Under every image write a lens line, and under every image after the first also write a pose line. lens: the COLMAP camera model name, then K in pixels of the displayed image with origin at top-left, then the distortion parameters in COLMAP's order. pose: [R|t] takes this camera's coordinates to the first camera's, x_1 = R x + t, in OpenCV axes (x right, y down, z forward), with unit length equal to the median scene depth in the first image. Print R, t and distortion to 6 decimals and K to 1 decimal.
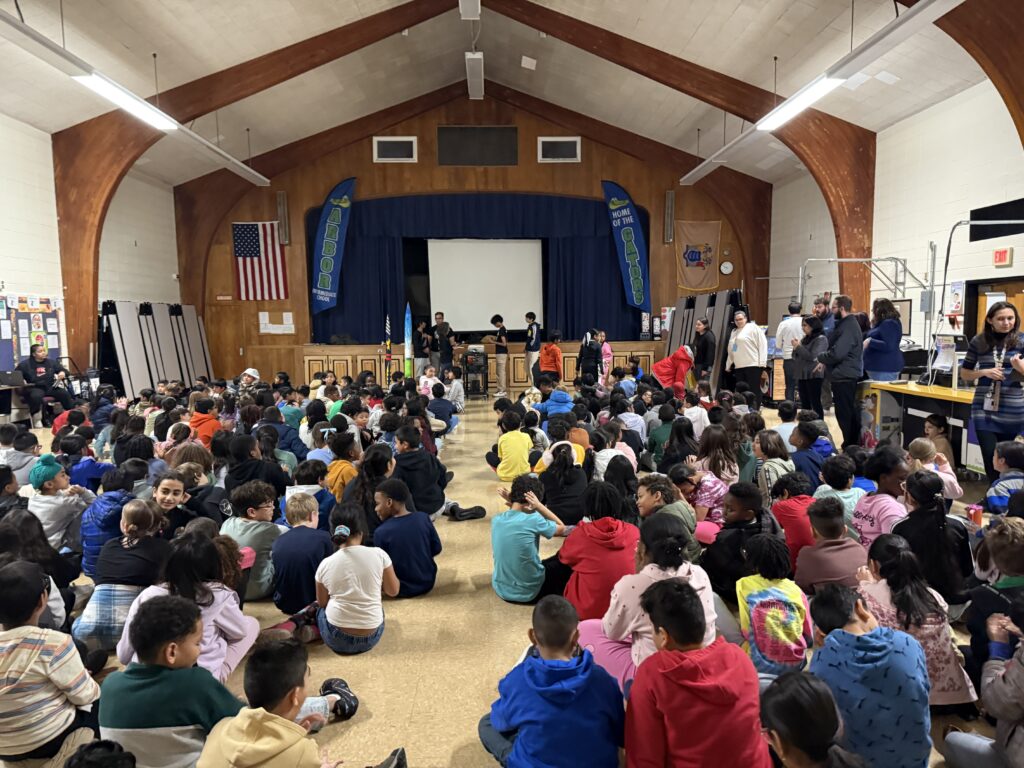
lens RADIAL K [[721.5, 0, 509.1], [0, 721.5, 390.9], [0, 0, 1]] dist [0.143282, -0.301177]
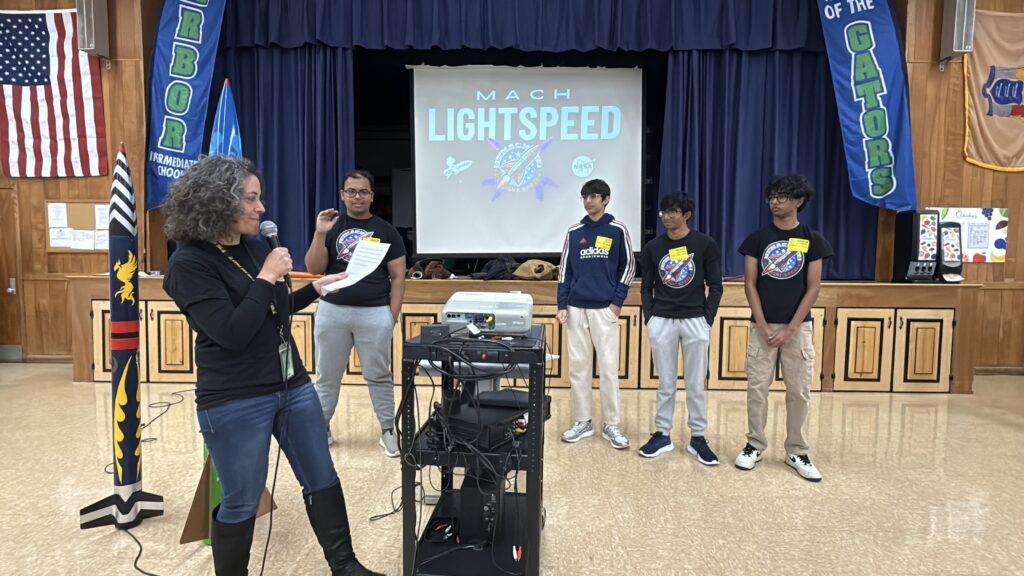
lens RADIAL K [[514.4, 0, 512.0], [0, 514.4, 288.0], [0, 0, 1]] dist [0.004414, 0.002143]
pose [[0.998678, 0.023814, -0.045551, -0.026469], [-0.025686, 0.998830, -0.040970, -0.047327], [0.044522, 0.042086, 0.998122, 0.688219]]
